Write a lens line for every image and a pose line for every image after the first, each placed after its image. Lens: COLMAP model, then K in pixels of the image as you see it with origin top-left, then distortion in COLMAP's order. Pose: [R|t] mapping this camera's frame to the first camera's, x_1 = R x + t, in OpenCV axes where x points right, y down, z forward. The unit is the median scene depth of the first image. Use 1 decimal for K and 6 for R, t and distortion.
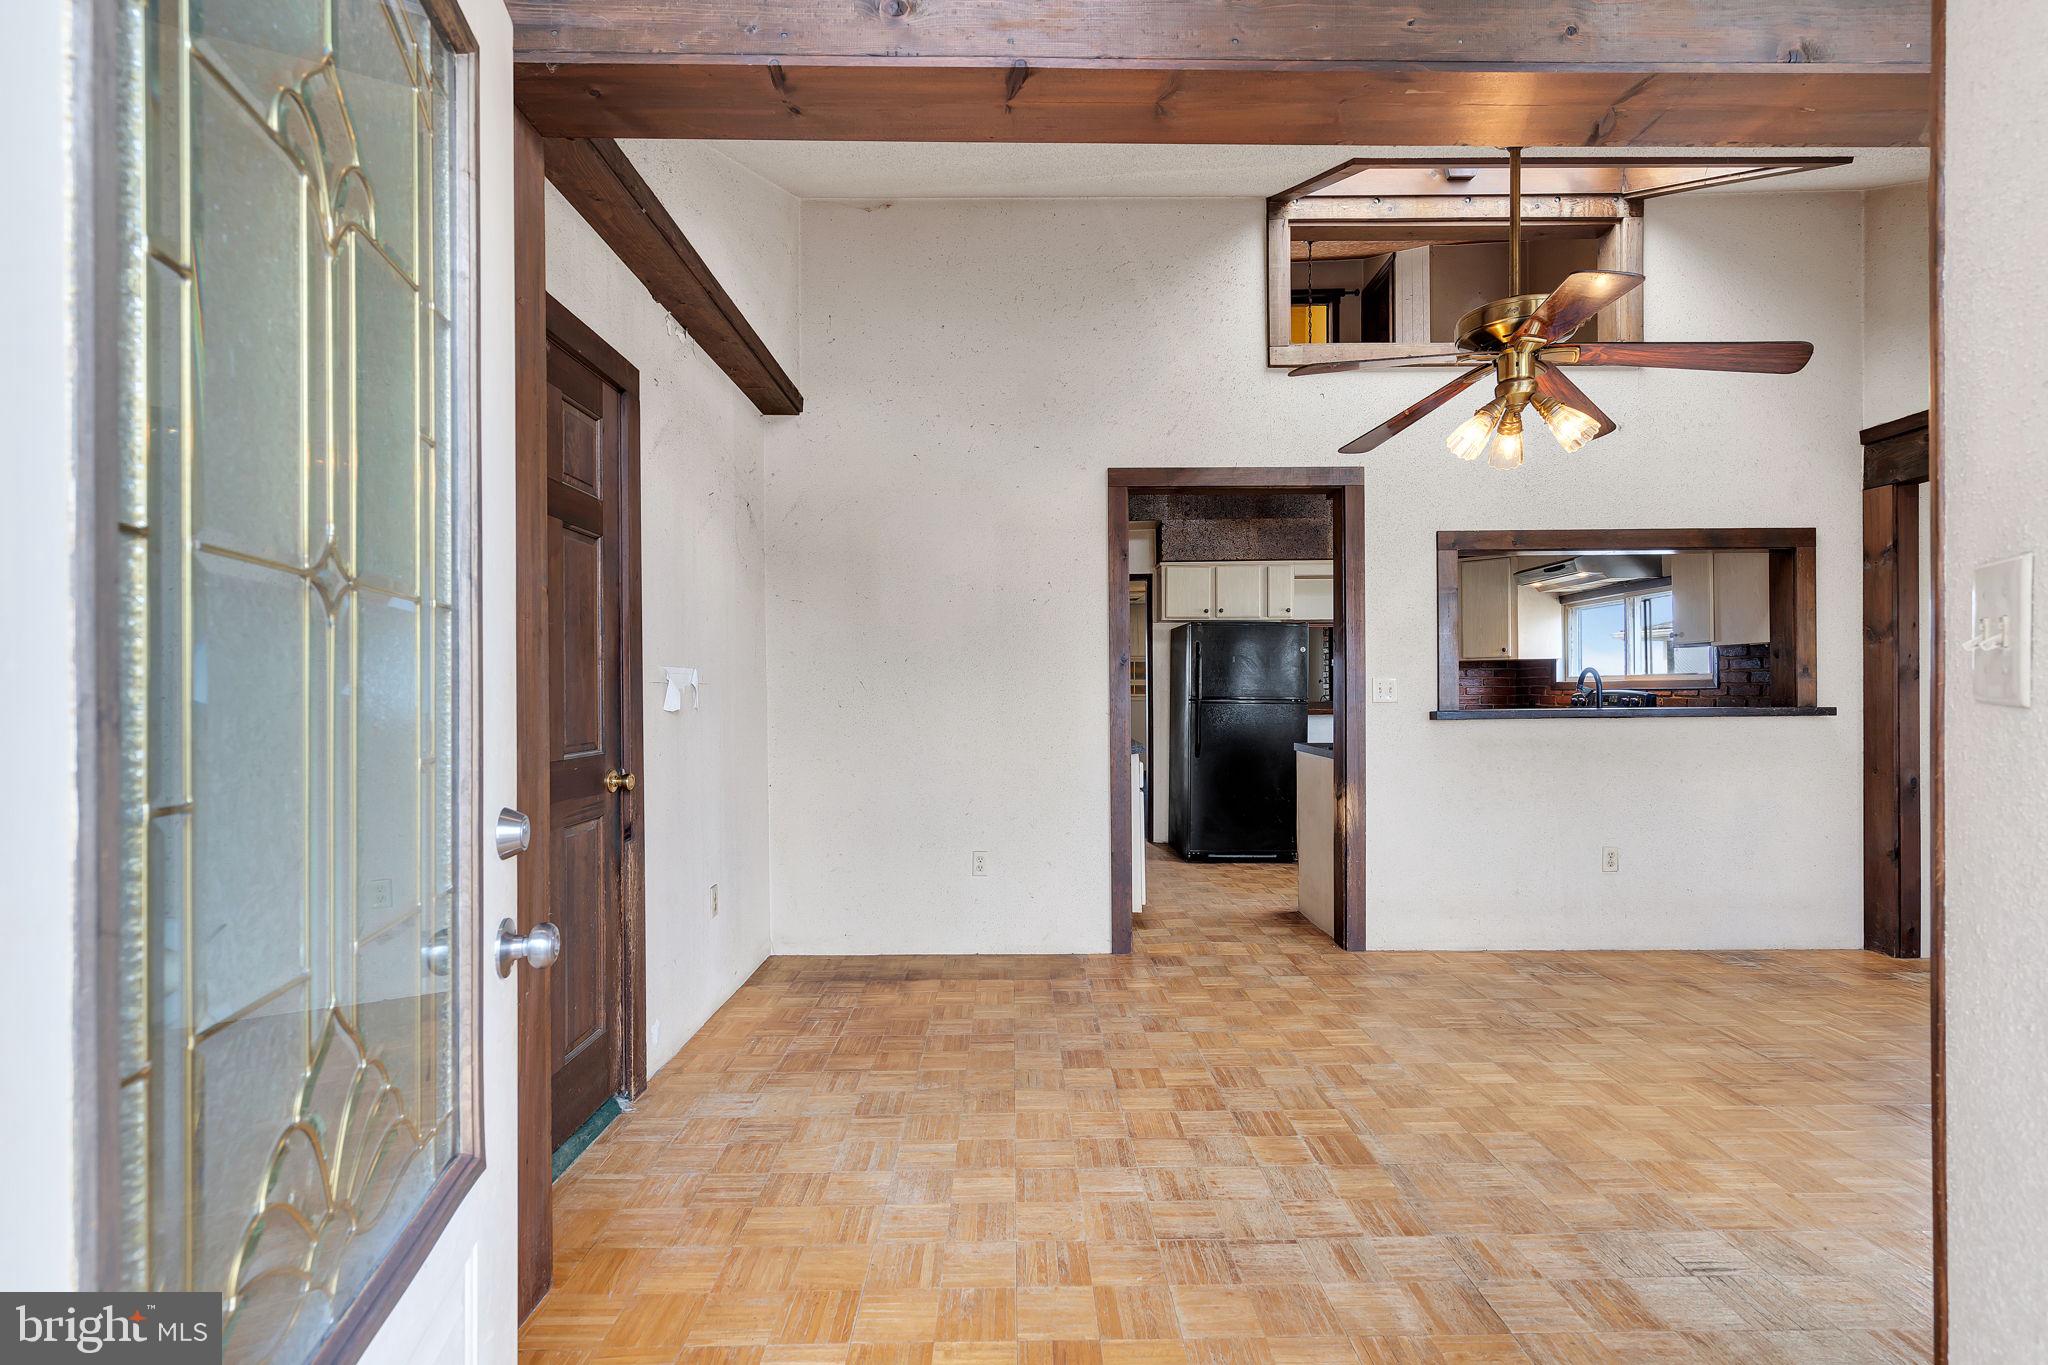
lens RADIAL K [[925.8, 0, 1026.0], [0, 925.8, 683.3], [0, 0, 1]] dist [-0.003746, 0.001507]
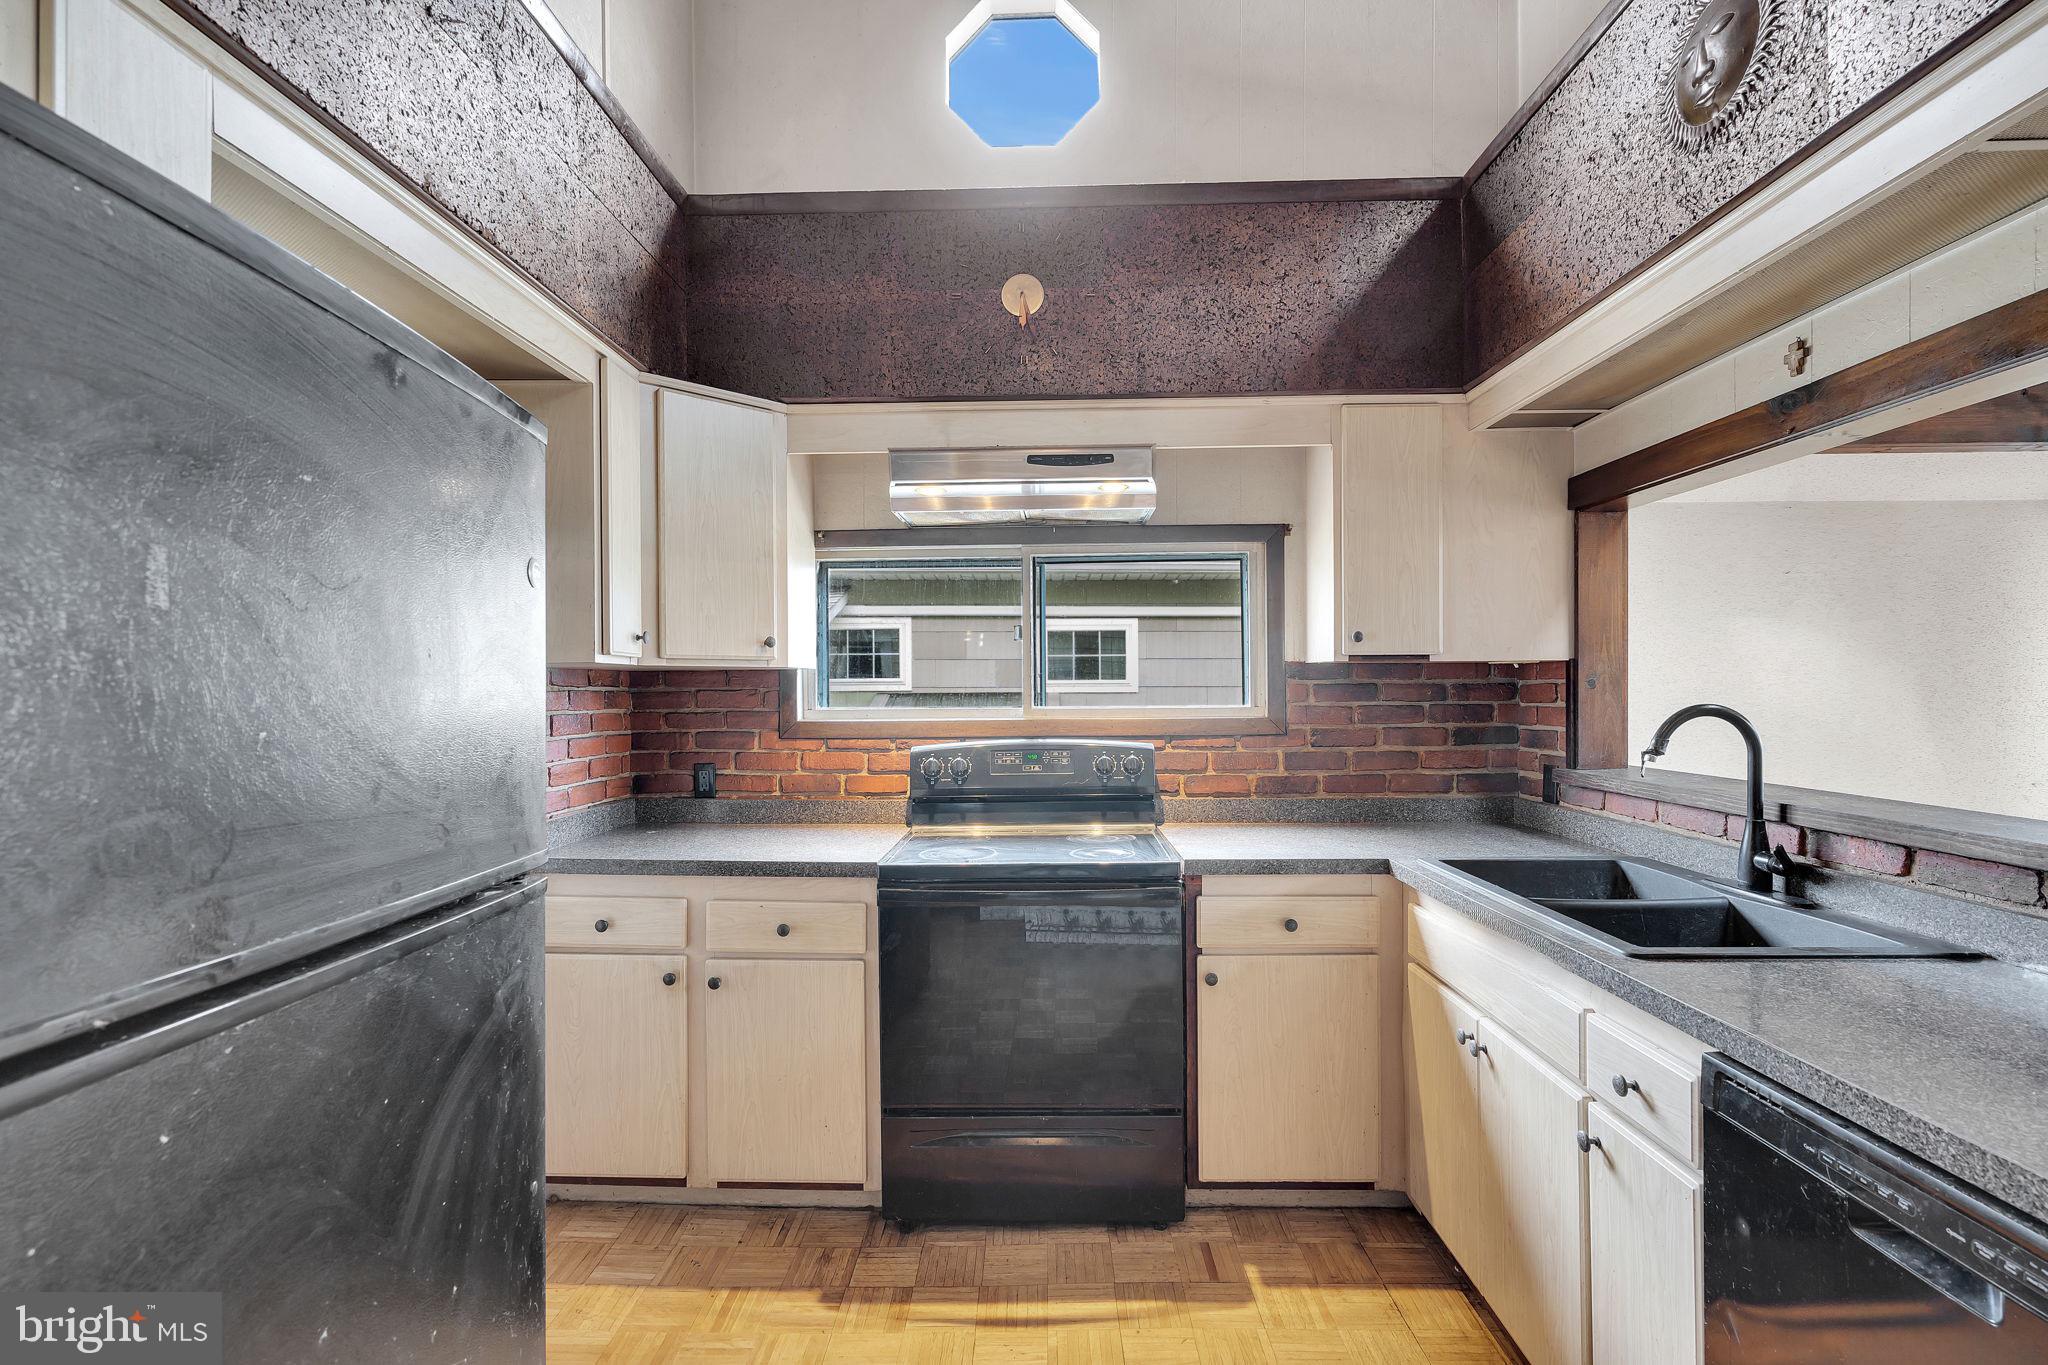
lens RADIAL K [[925.8, 0, 1022.5], [0, 925.8, 690.1], [0, 0, 1]] dist [-0.003746, 0.001507]
pose [[0.026170, 0.007335, 0.999631, 0.125501], [-0.001405, 0.999972, -0.007301, -0.012543], [-0.999657, -0.001214, 0.026179, 0.852962]]
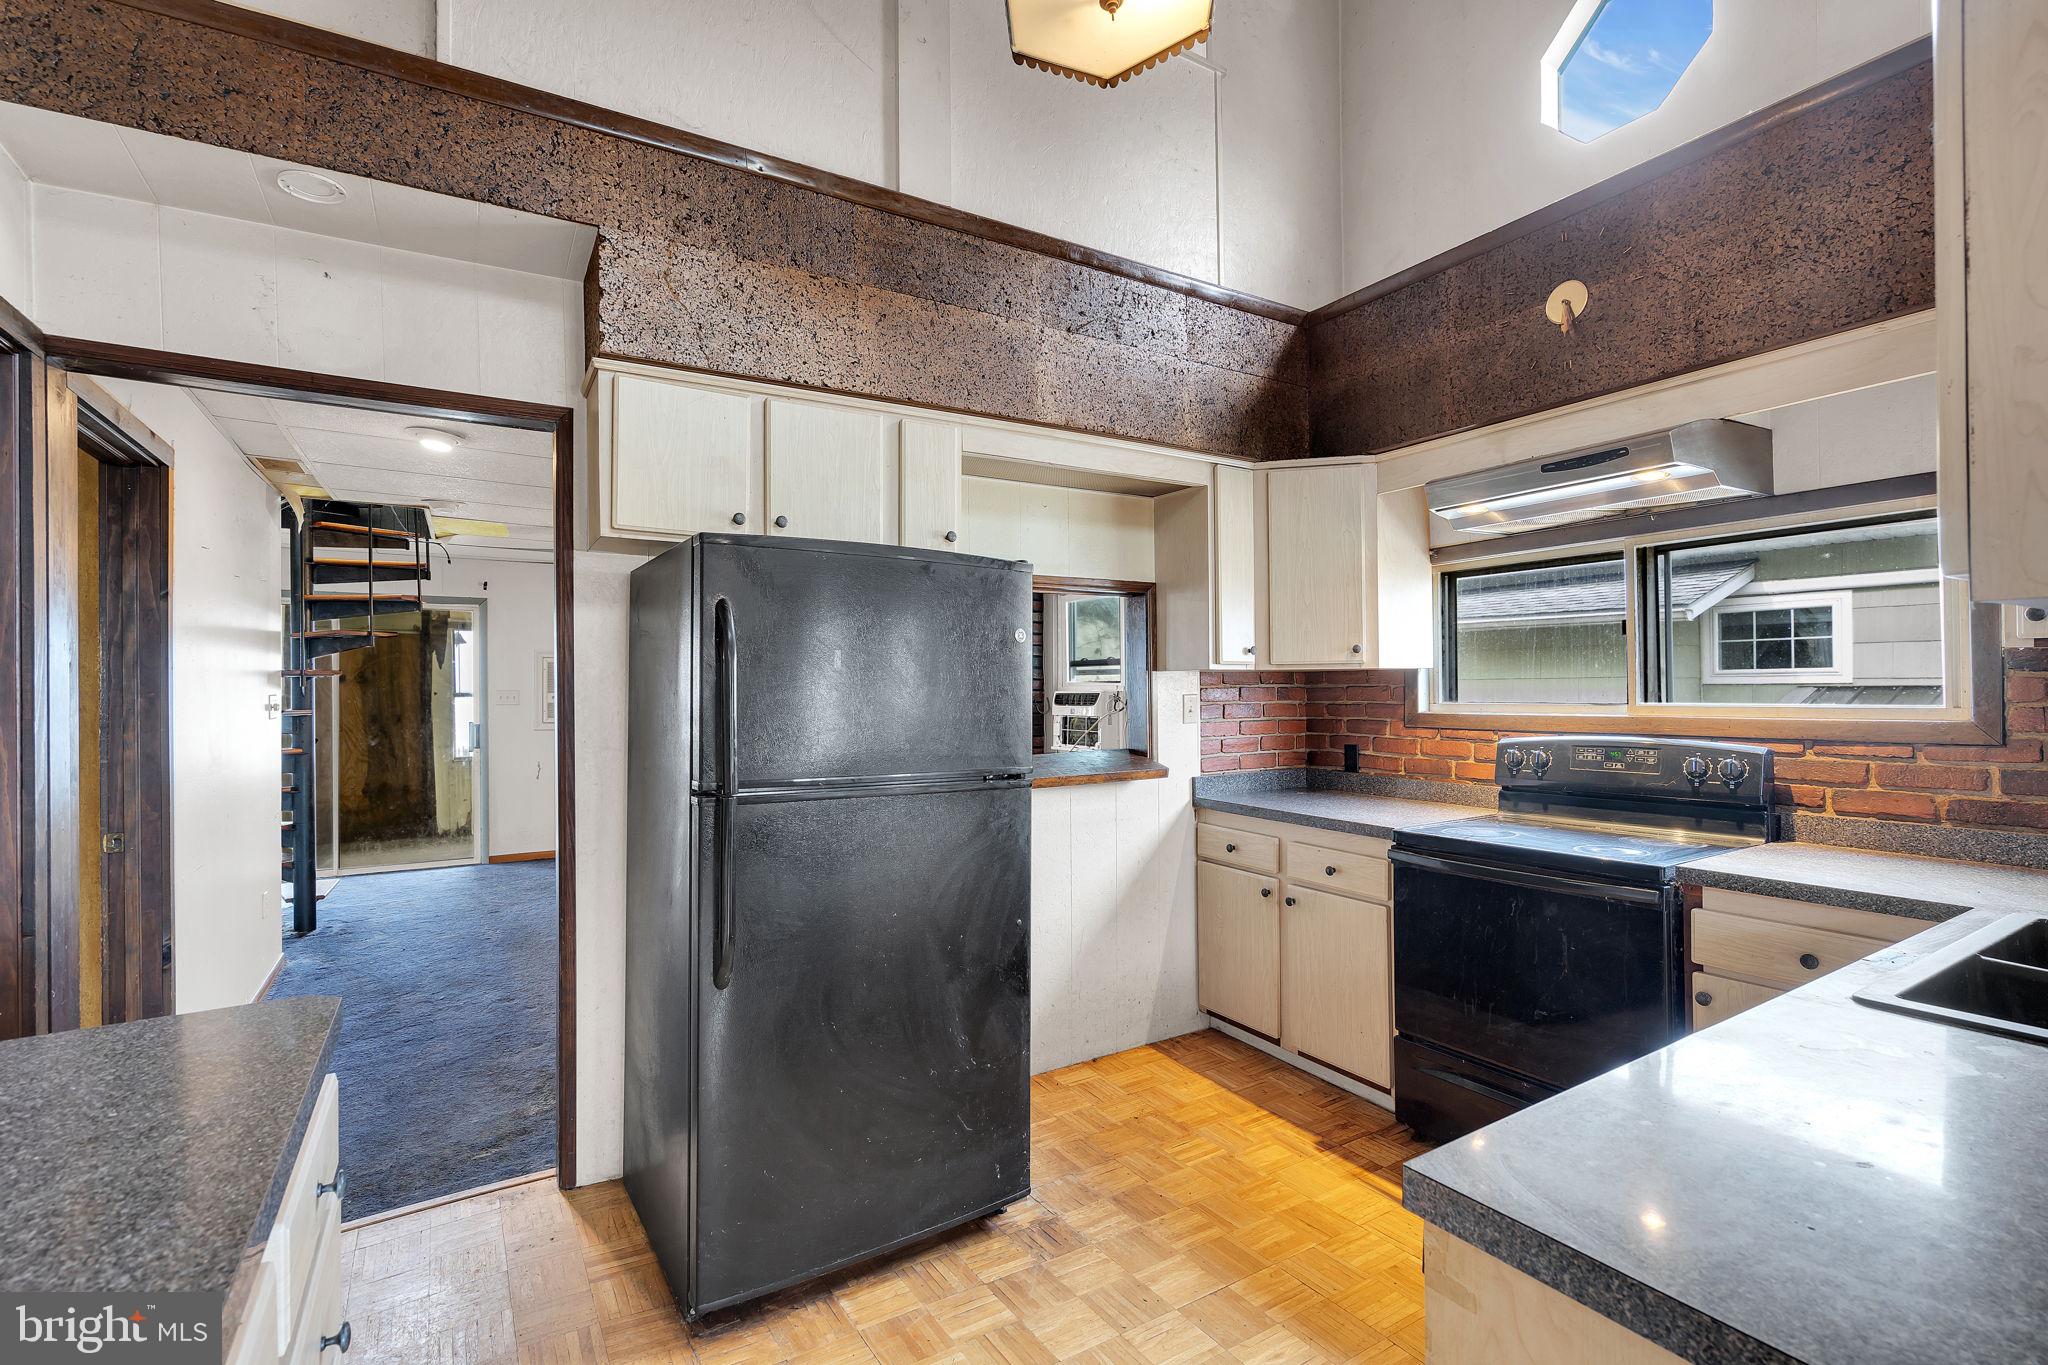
lens RADIAL K [[925.8, 0, 1024.3], [0, 925.8, 682.5], [0, 0, 1]] dist [-0.003746, 0.001507]
pose [[0.853667, 0.003894, 0.520805, 0.106247], [-0.001358, 0.999985, -0.005251, -0.014731], [-0.520818, 0.003775, 0.853660, 0.648546]]
